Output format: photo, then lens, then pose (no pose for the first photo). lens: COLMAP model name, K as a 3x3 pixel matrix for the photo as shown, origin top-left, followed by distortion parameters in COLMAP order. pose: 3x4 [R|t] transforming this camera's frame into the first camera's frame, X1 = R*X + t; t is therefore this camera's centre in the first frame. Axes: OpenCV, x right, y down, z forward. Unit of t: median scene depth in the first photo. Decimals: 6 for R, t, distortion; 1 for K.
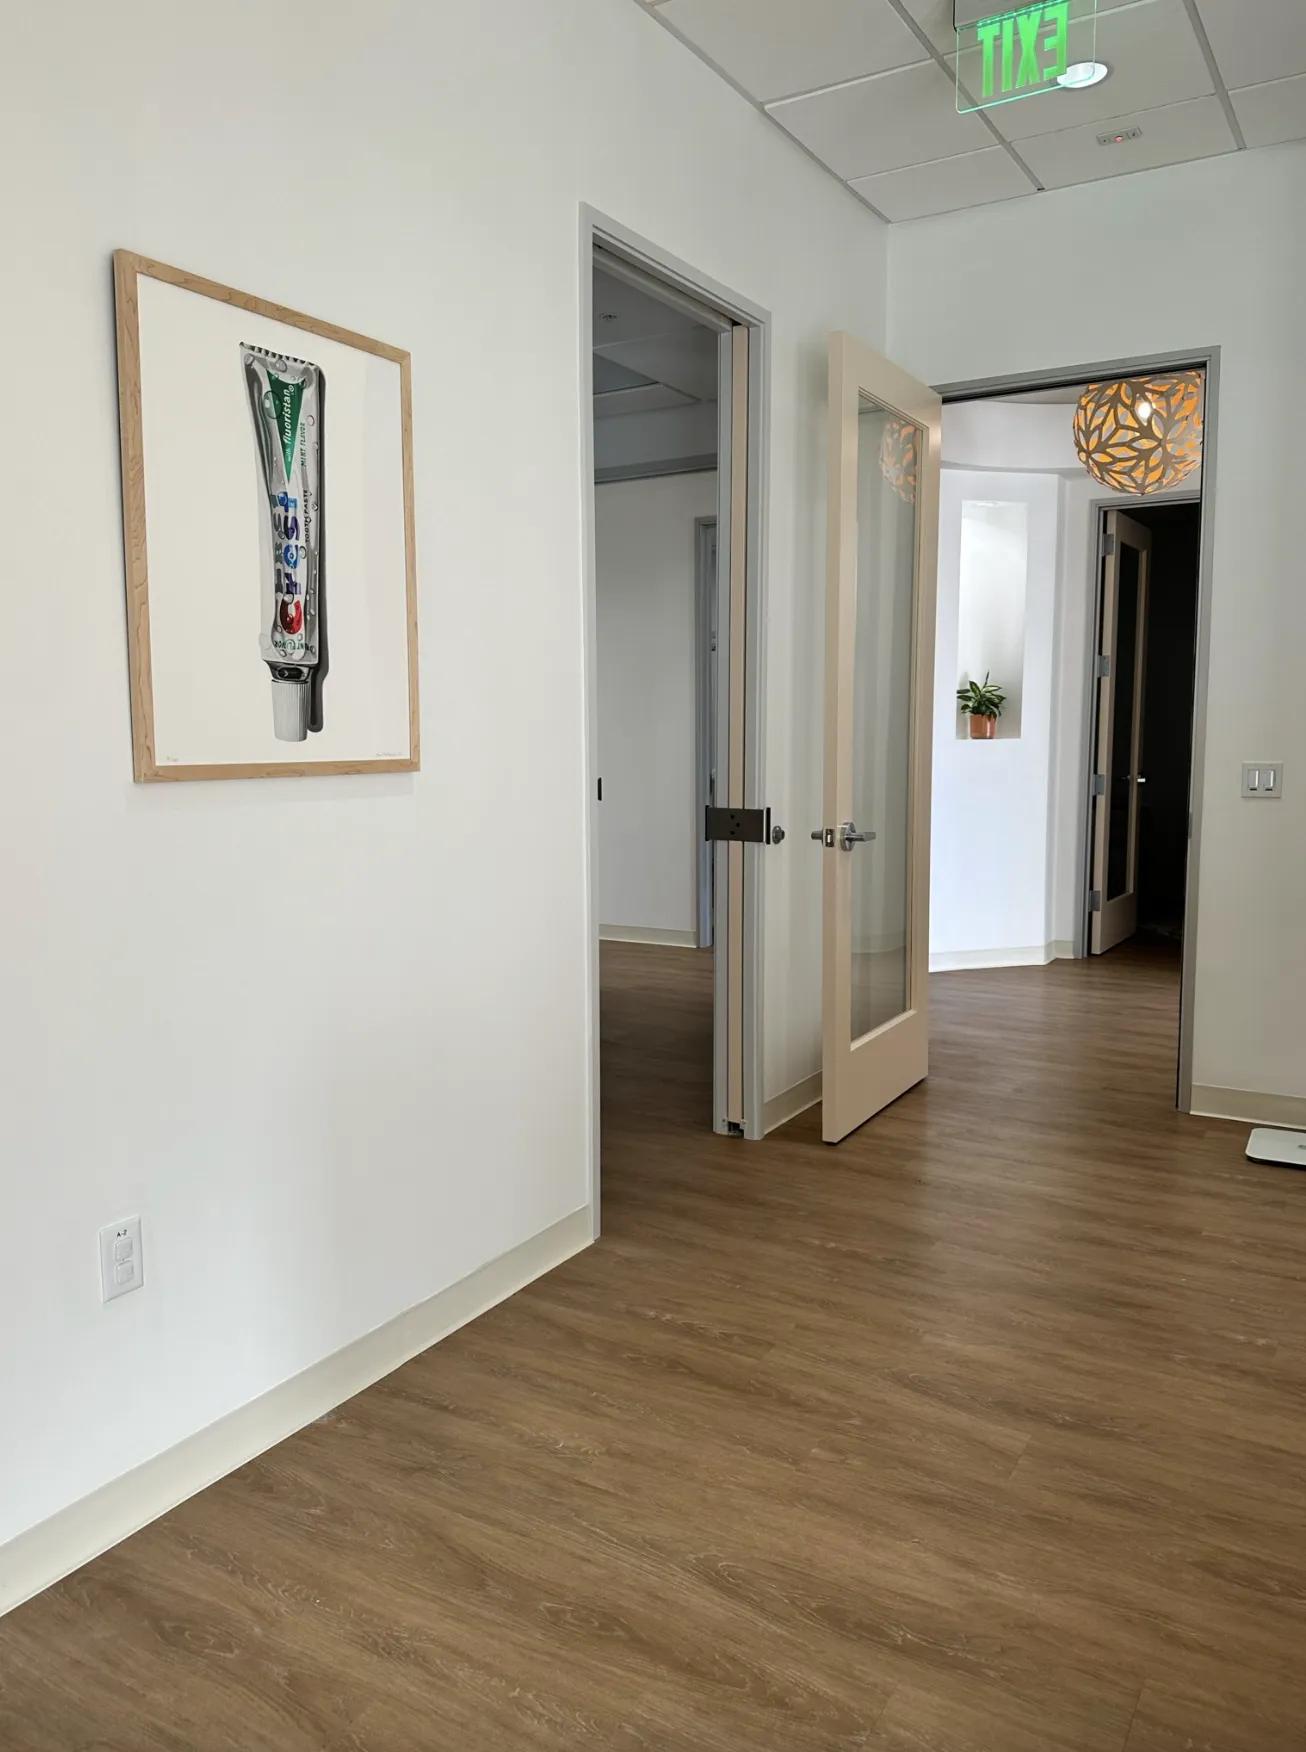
lens RADIAL K [[1323.8, 0, 650.0], [0, 1323.8, 875.0], [0, 0, 1]] dist [0.012850, 0.000753]
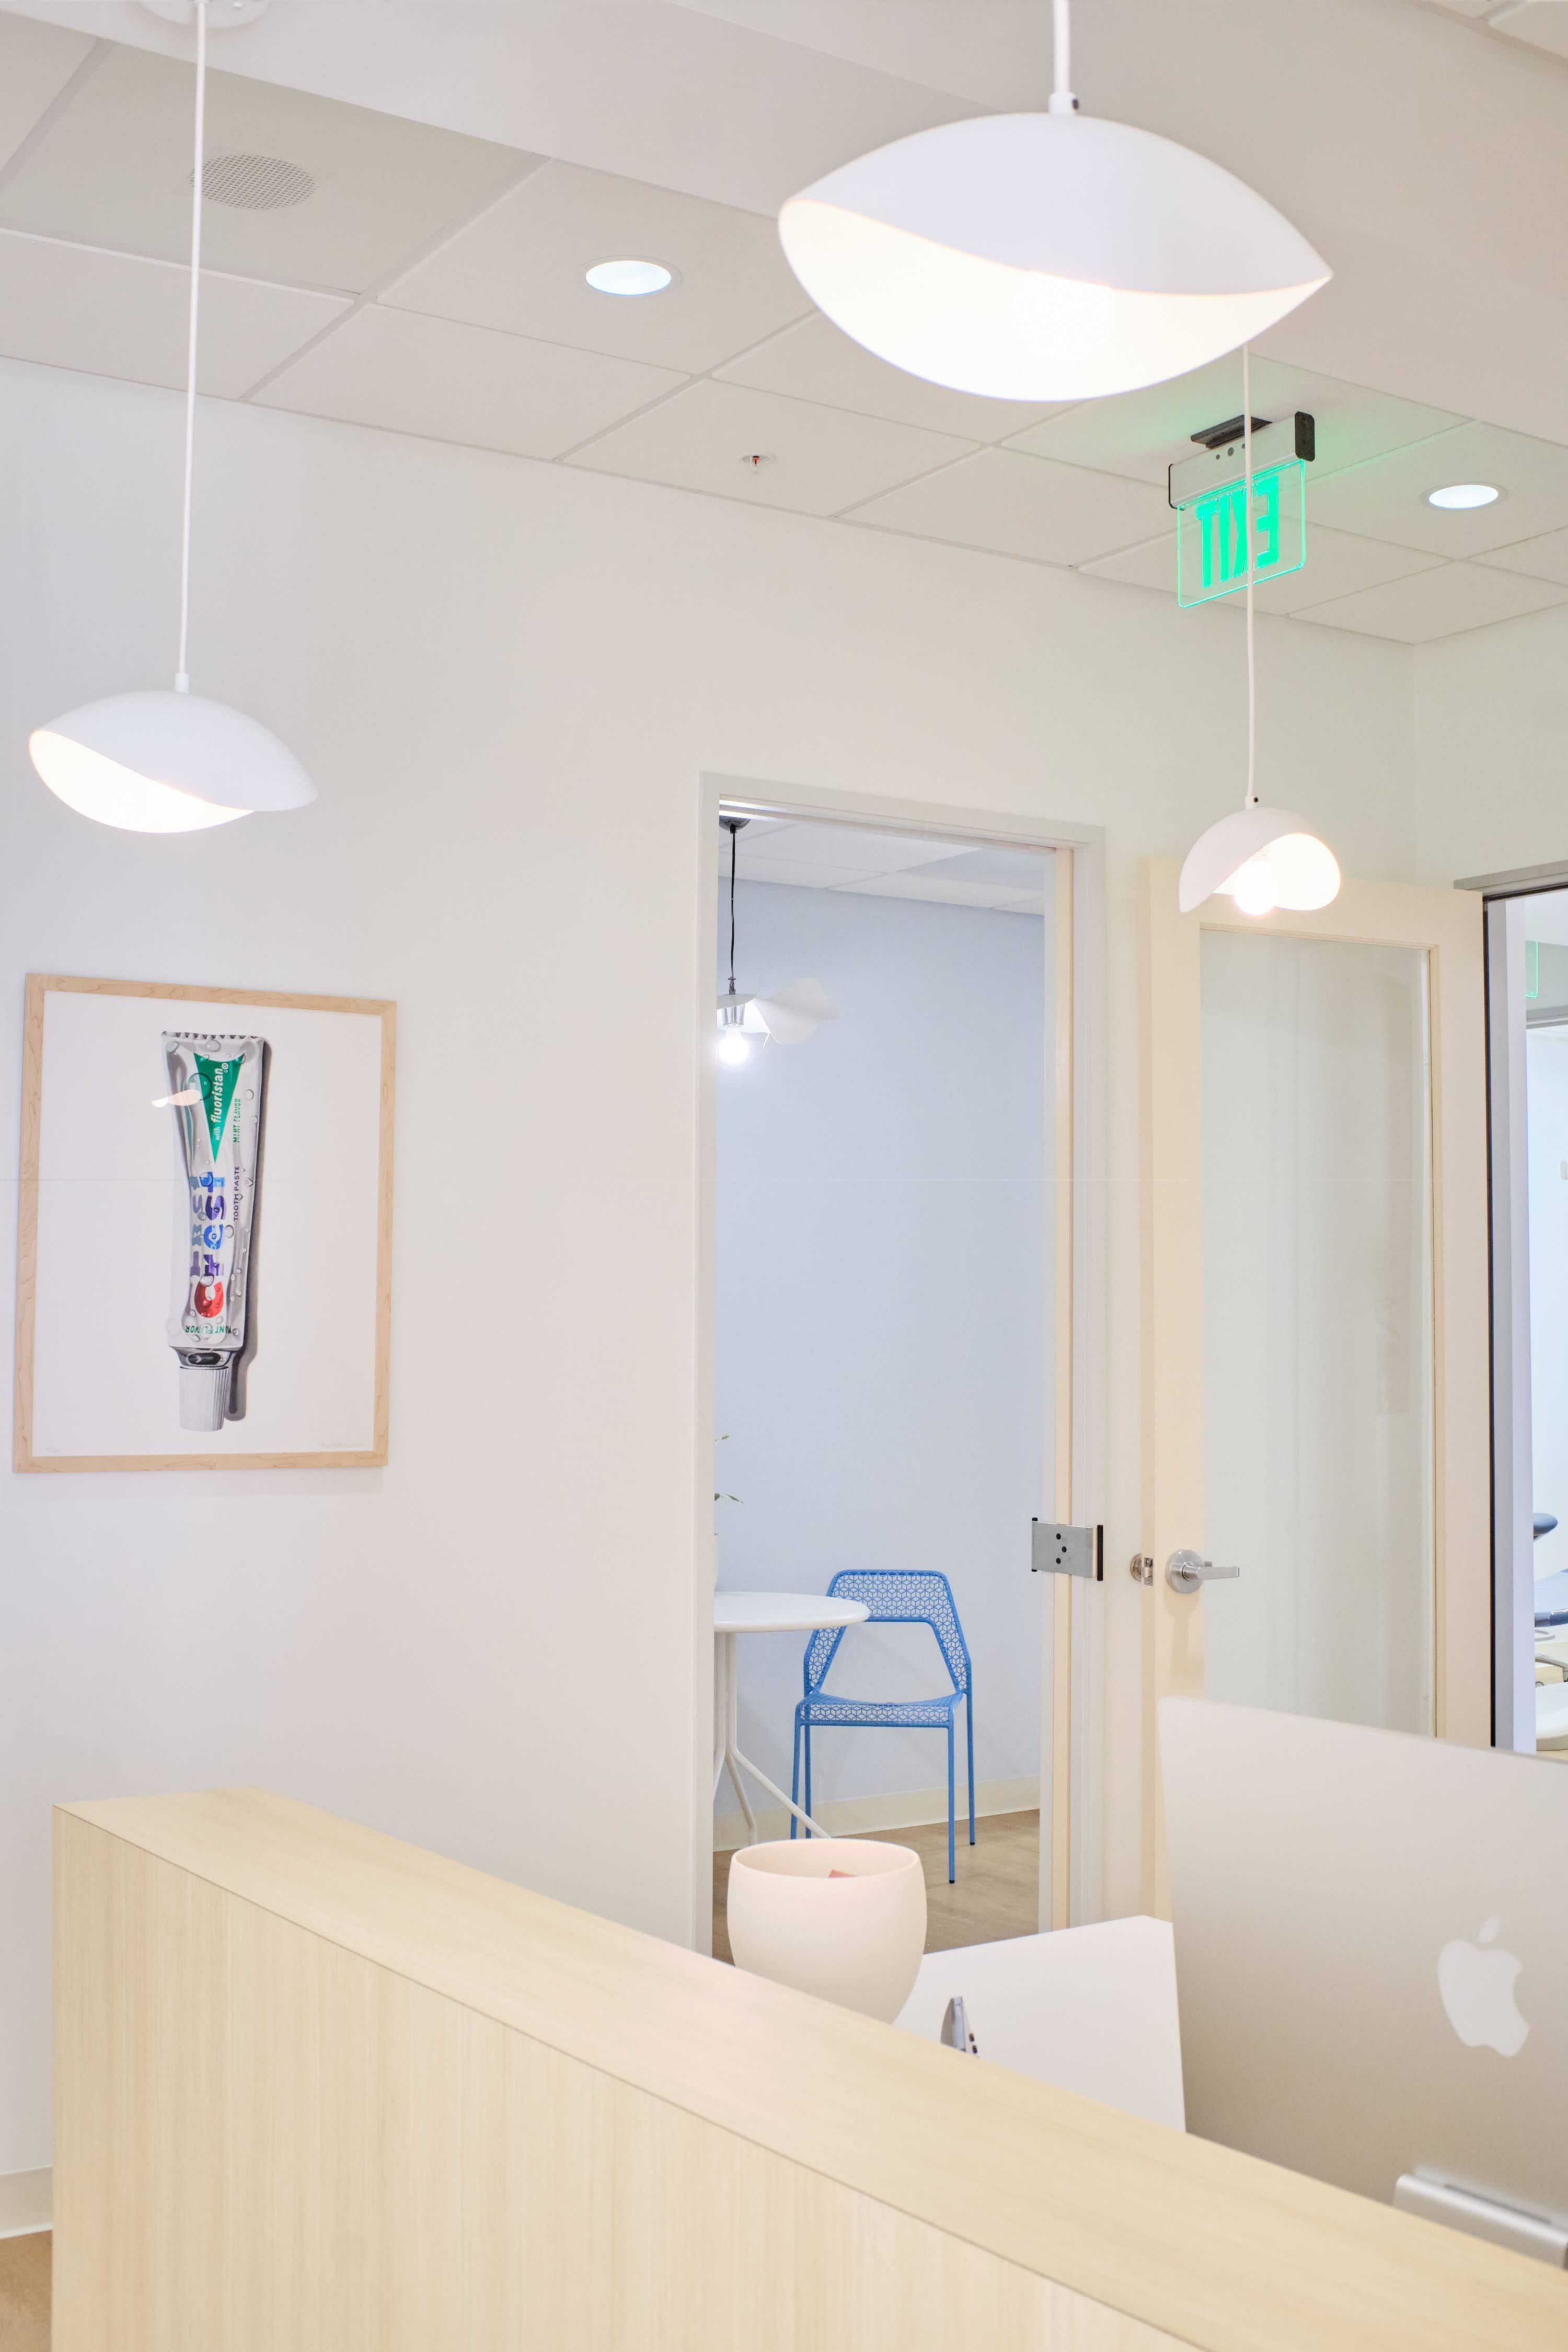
lens RADIAL K [[2655.2, 0, 785.8], [0, 2655.2, 1178.8], [0, 0, 1]] dist [-0.010588, 0.000000]
pose [[0.912022, -0.025083, -0.409373, 0.884758], [-0.048377, 0.984581, -0.168105, 0.019222], [0.407278, 0.173120, 0.896746, -0.548829]]
